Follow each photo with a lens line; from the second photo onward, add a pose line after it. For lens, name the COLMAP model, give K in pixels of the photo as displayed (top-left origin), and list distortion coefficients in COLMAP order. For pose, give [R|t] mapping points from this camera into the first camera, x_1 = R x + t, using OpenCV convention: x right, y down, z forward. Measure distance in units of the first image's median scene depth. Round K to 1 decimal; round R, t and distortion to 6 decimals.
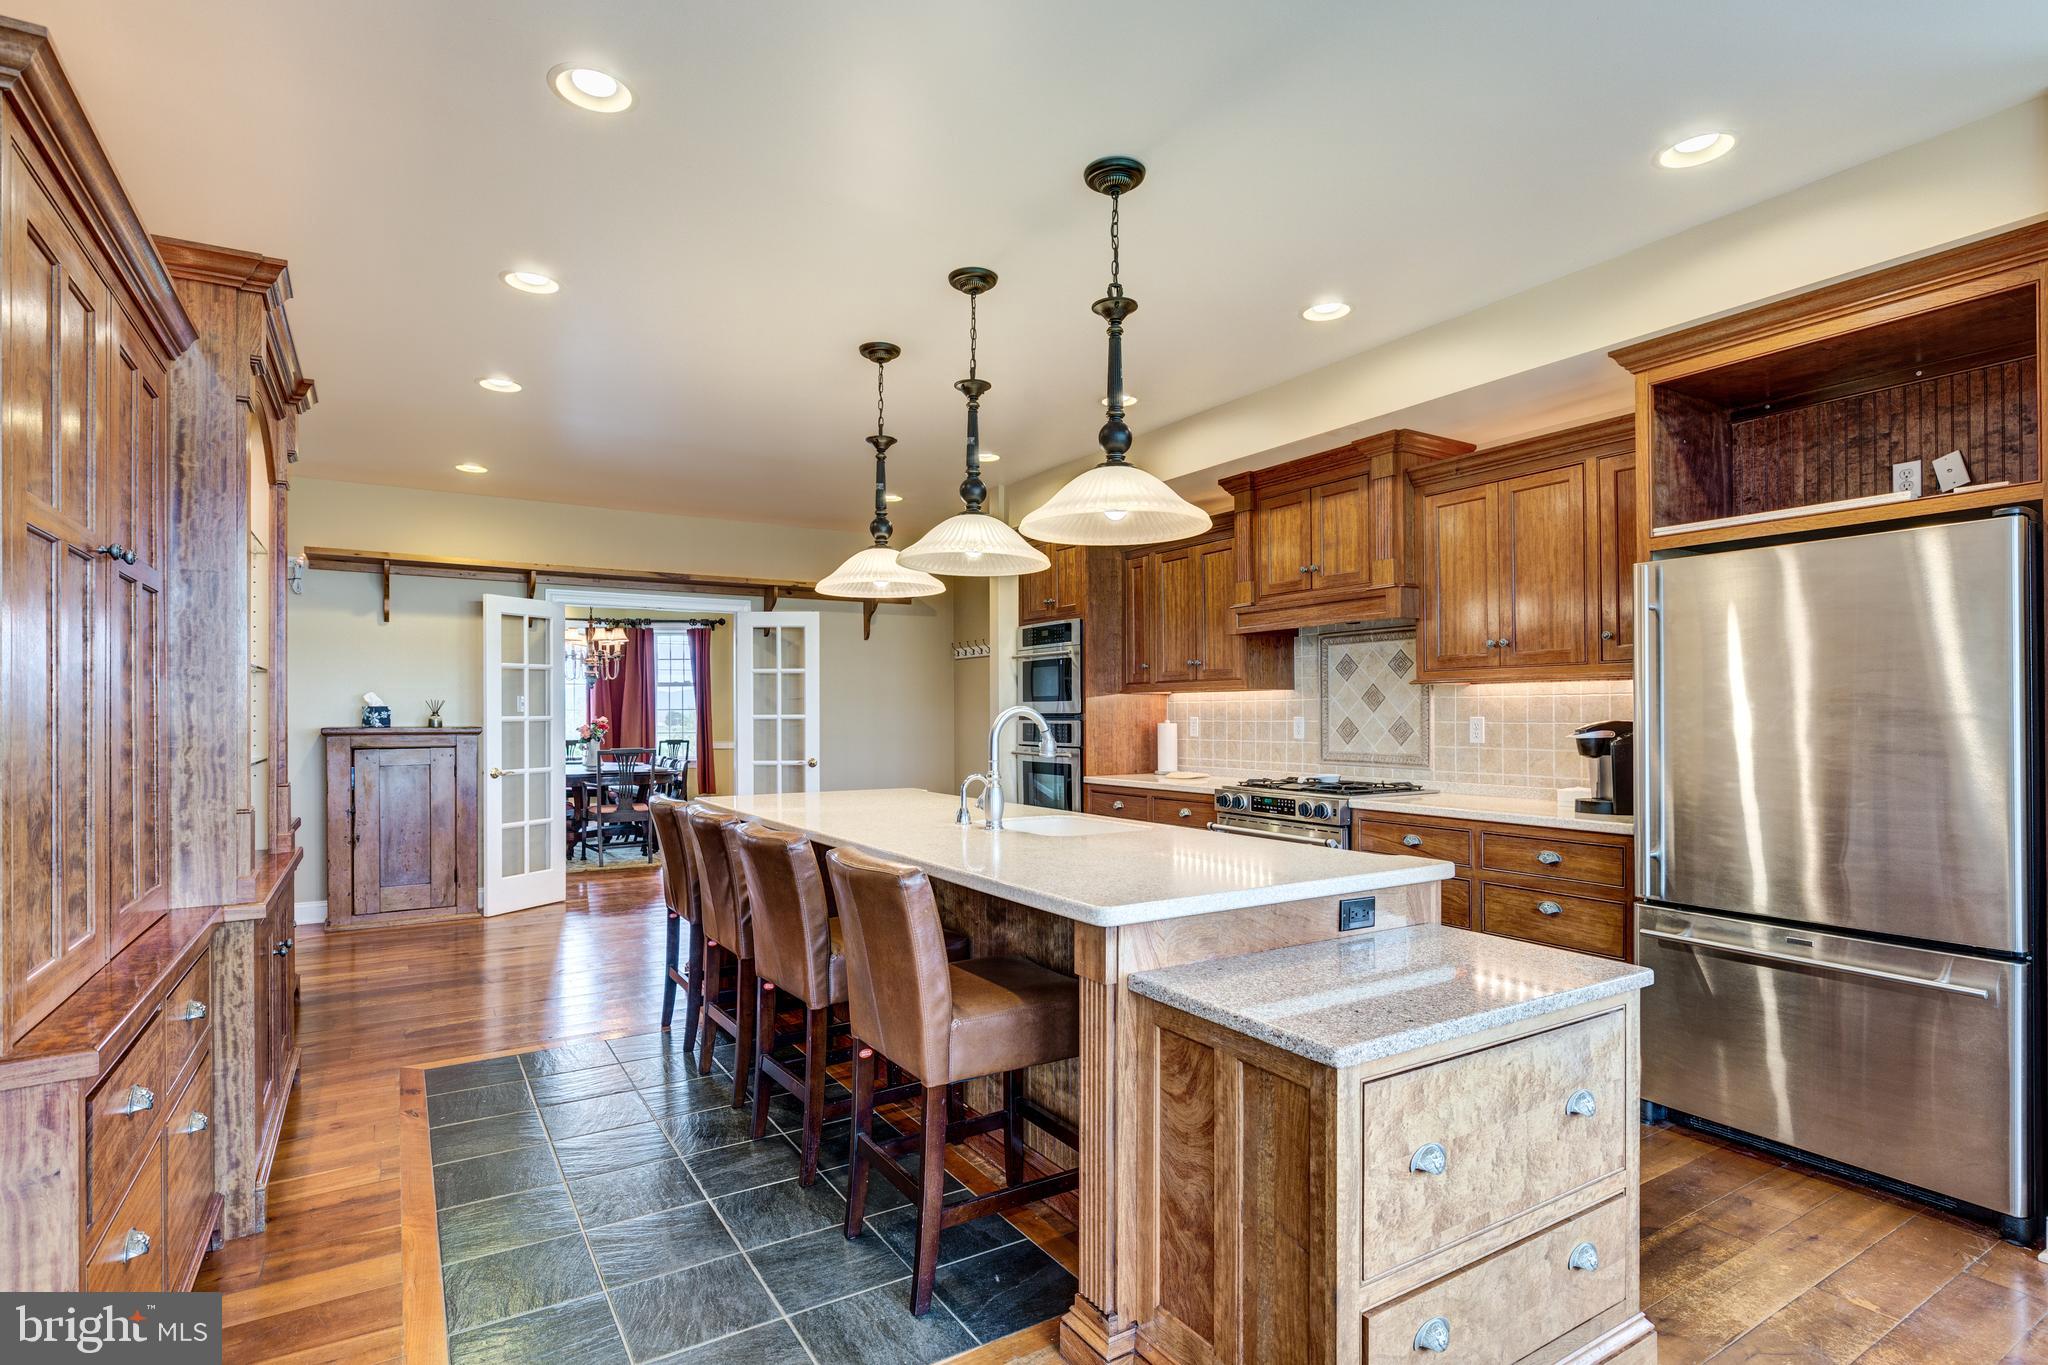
lens RADIAL K [[1006.8, 0, 1027.8], [0, 1006.8, 698.2], [0, 0, 1]] dist [-0.001608, -0.000852]
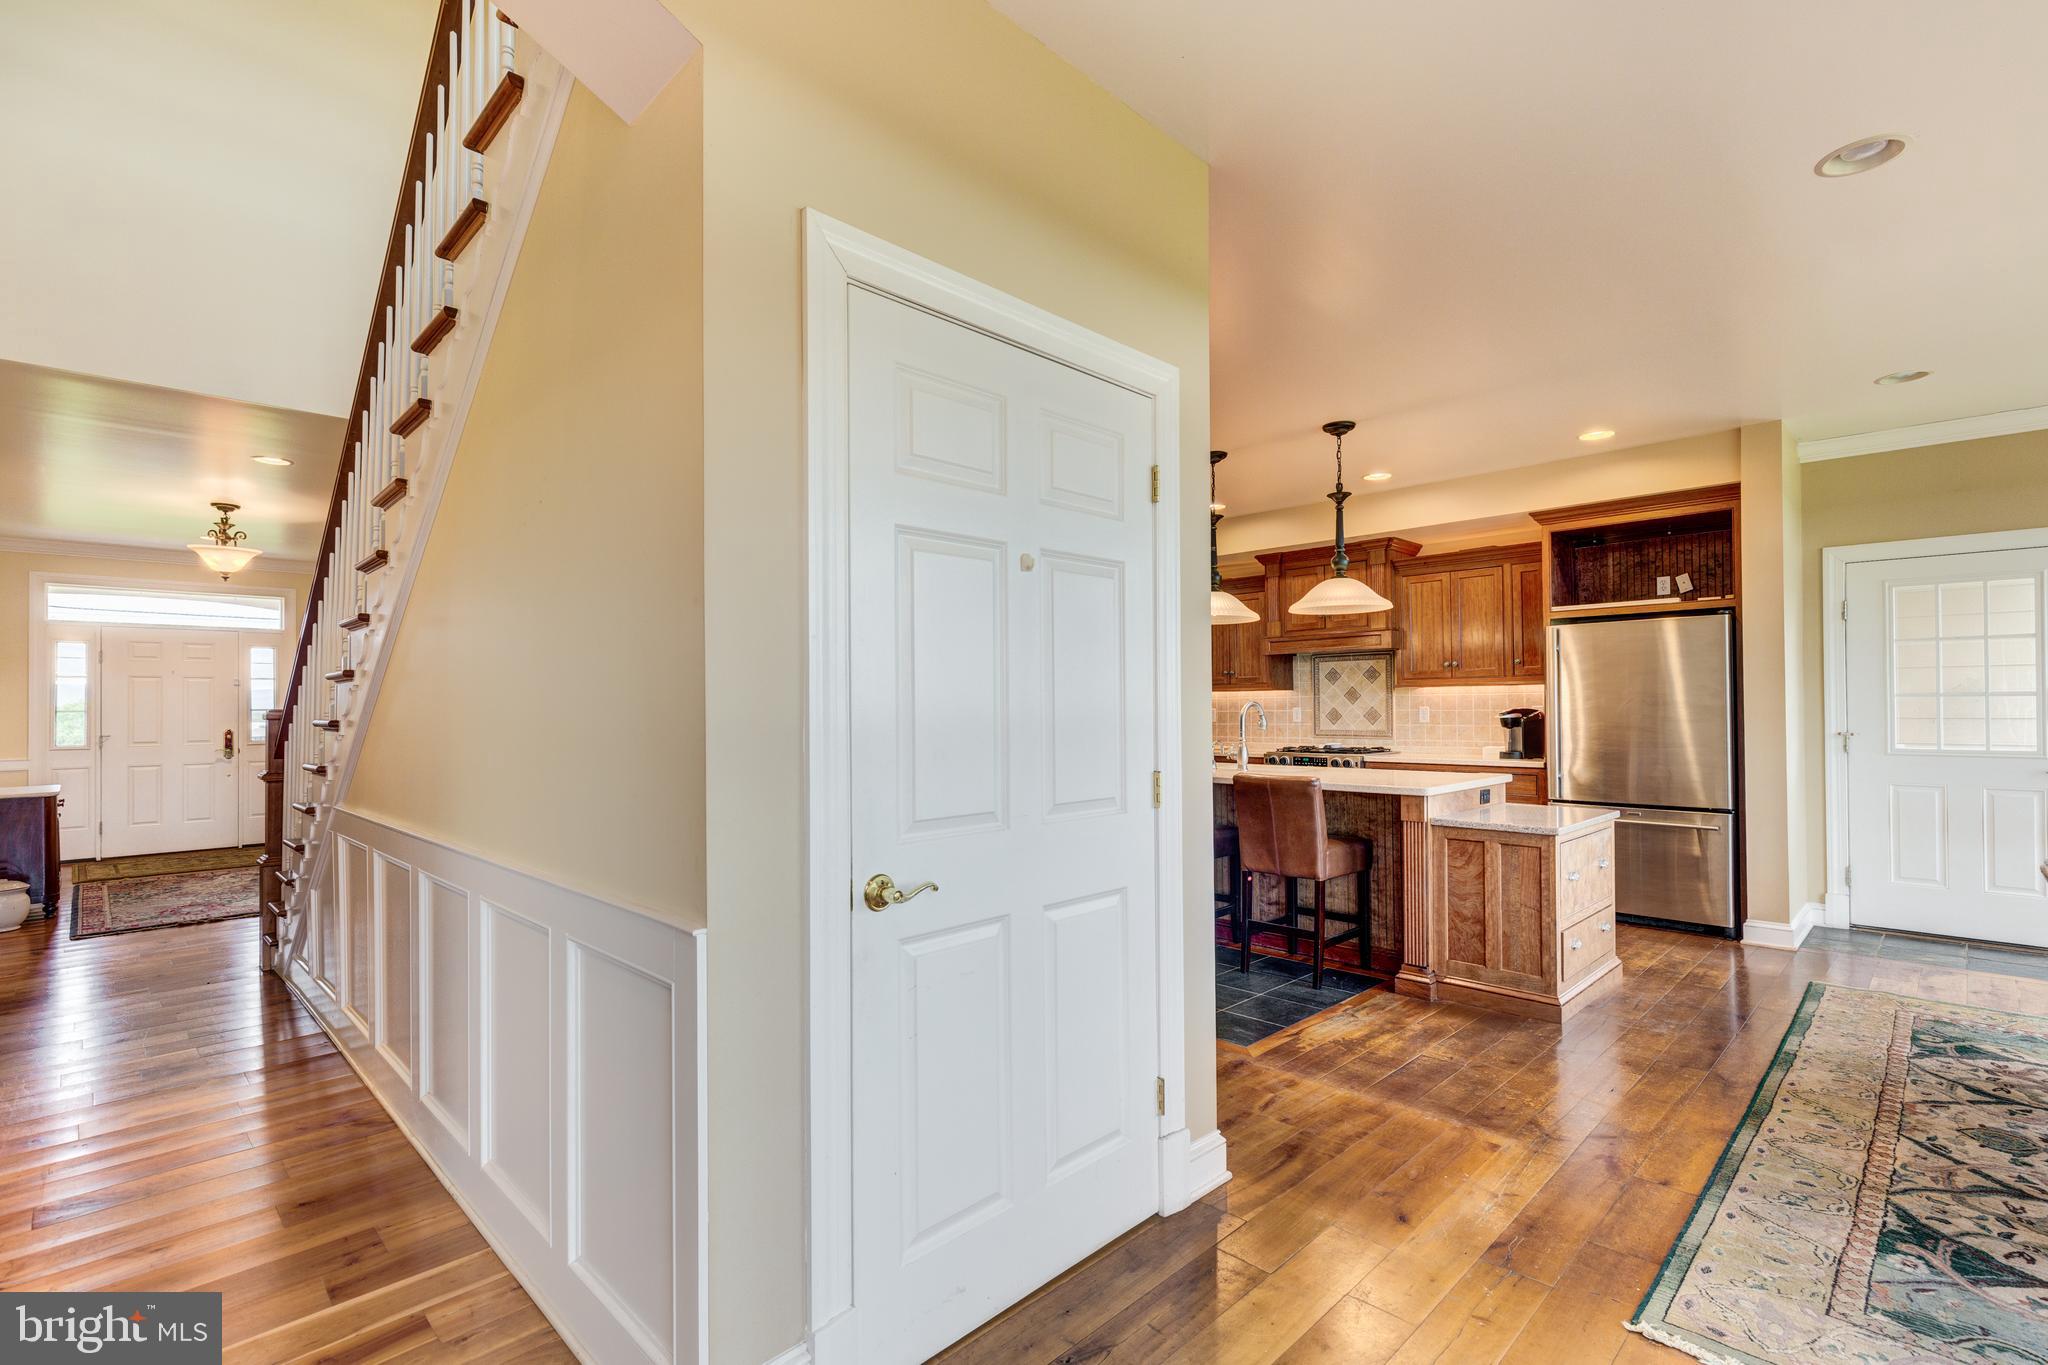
lens RADIAL K [[933.6, 0, 1022.4], [0, 933.6, 686.0], [0, 0, 1]] dist [0.004099, 0.000400]
pose [[0.975808, 0.000134, 0.218630, -0.554339], [0.001901, 0.999957, -0.009098, -0.003239], [-0.218622, 0.009293, 0.975765, -0.380475]]
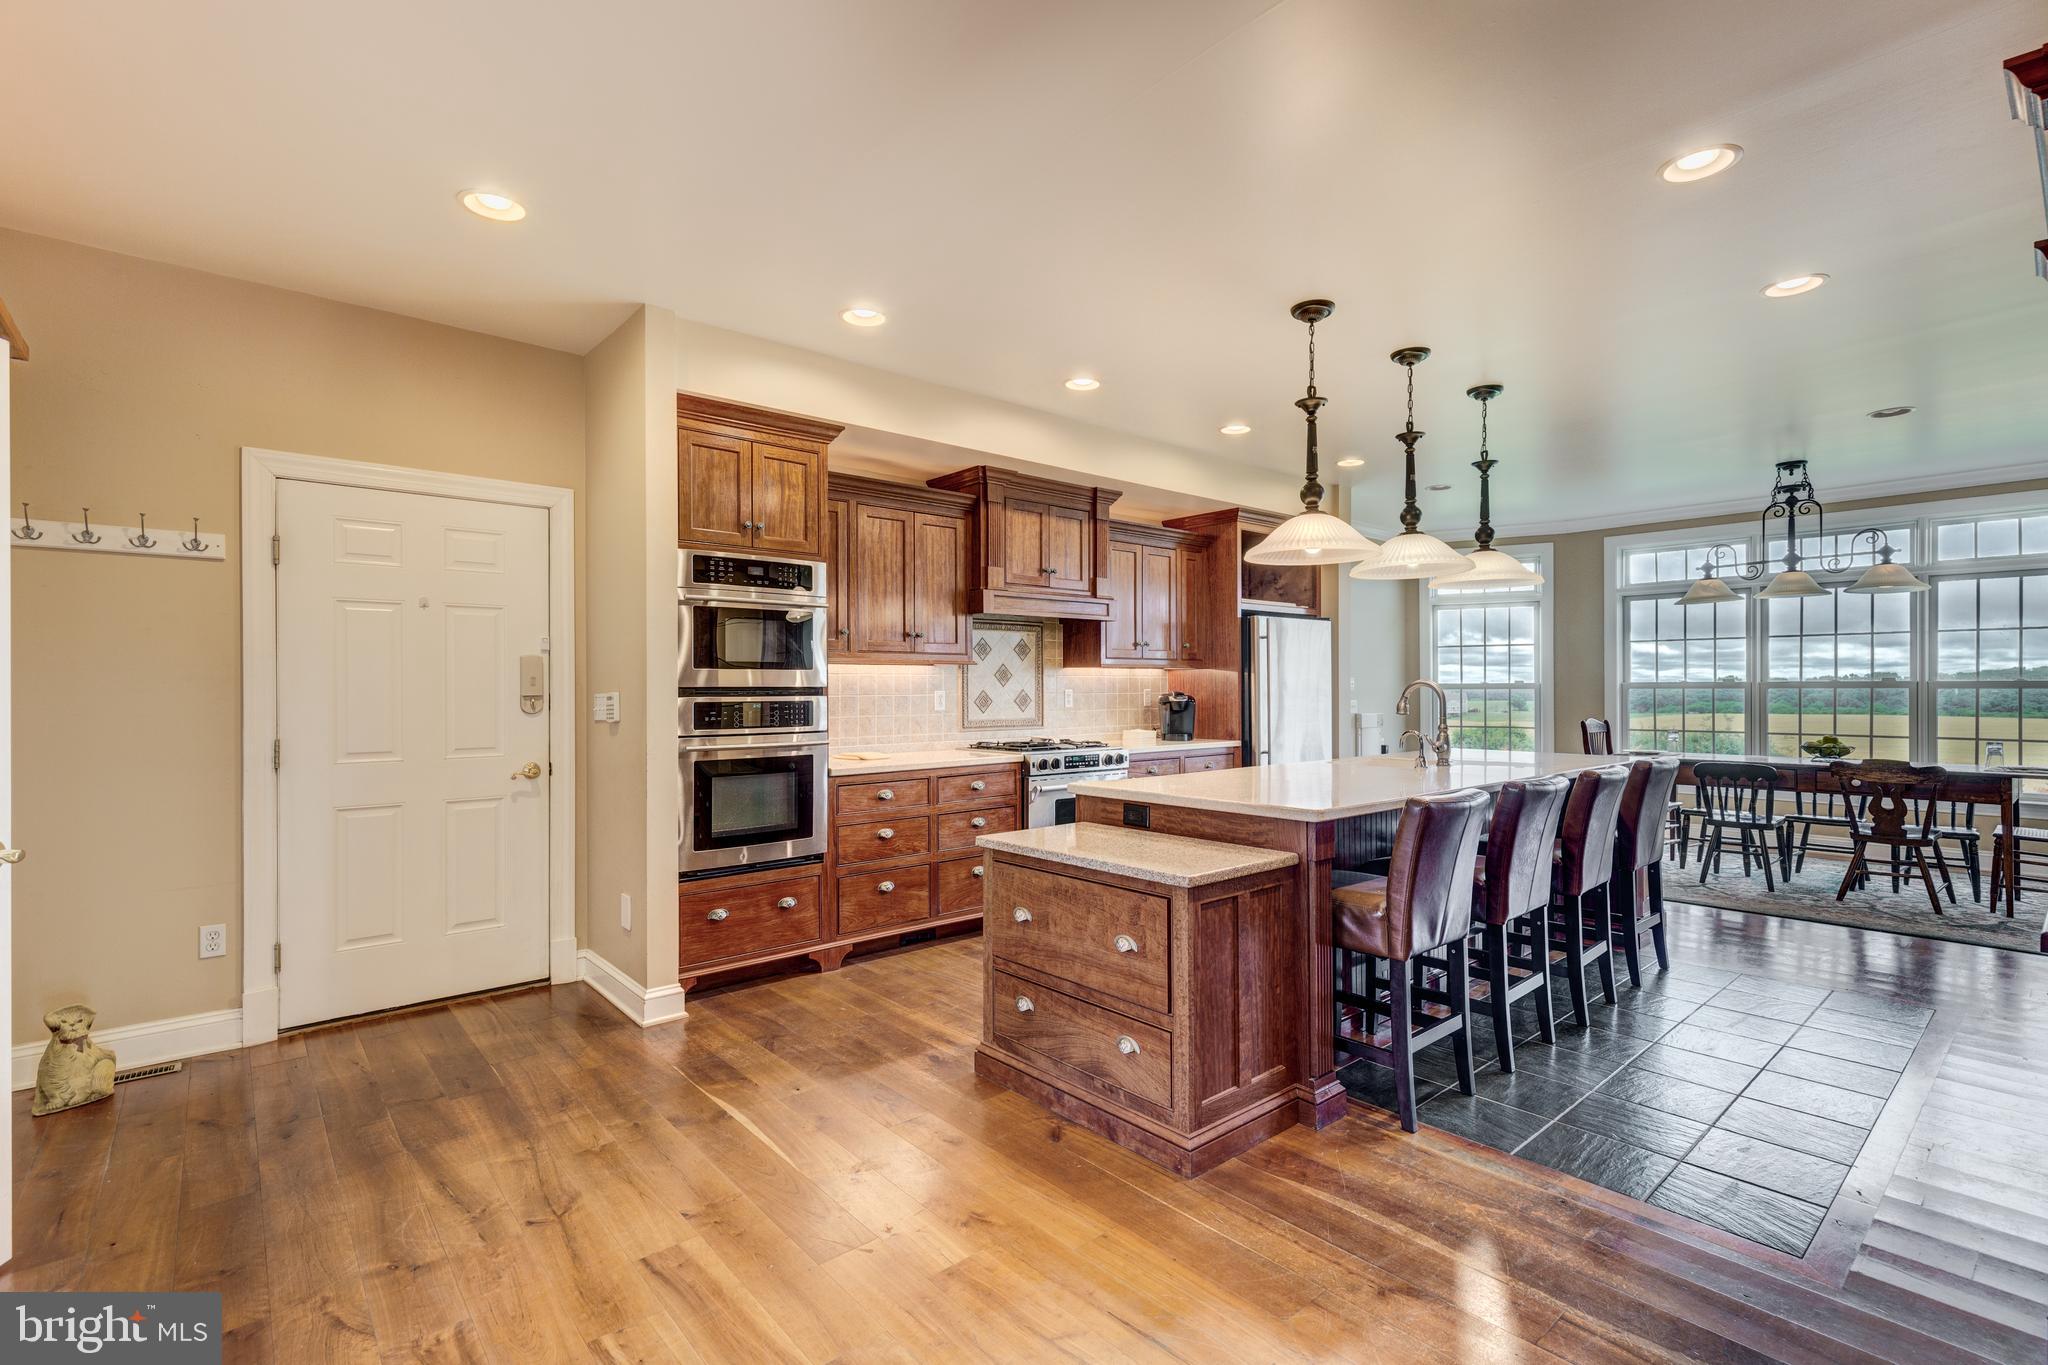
lens RADIAL K [[933.6, 0, 1035.5], [0, 933.6, 689.1], [0, 0, 1]] dist [0.004099, 0.000400]
pose [[-0.147713, 0.003177, 0.989025, -0.901963], [-0.011155, 0.999926, -0.004878, 0.024475], [-0.988967, -0.011753, -0.147667, 1.259165]]
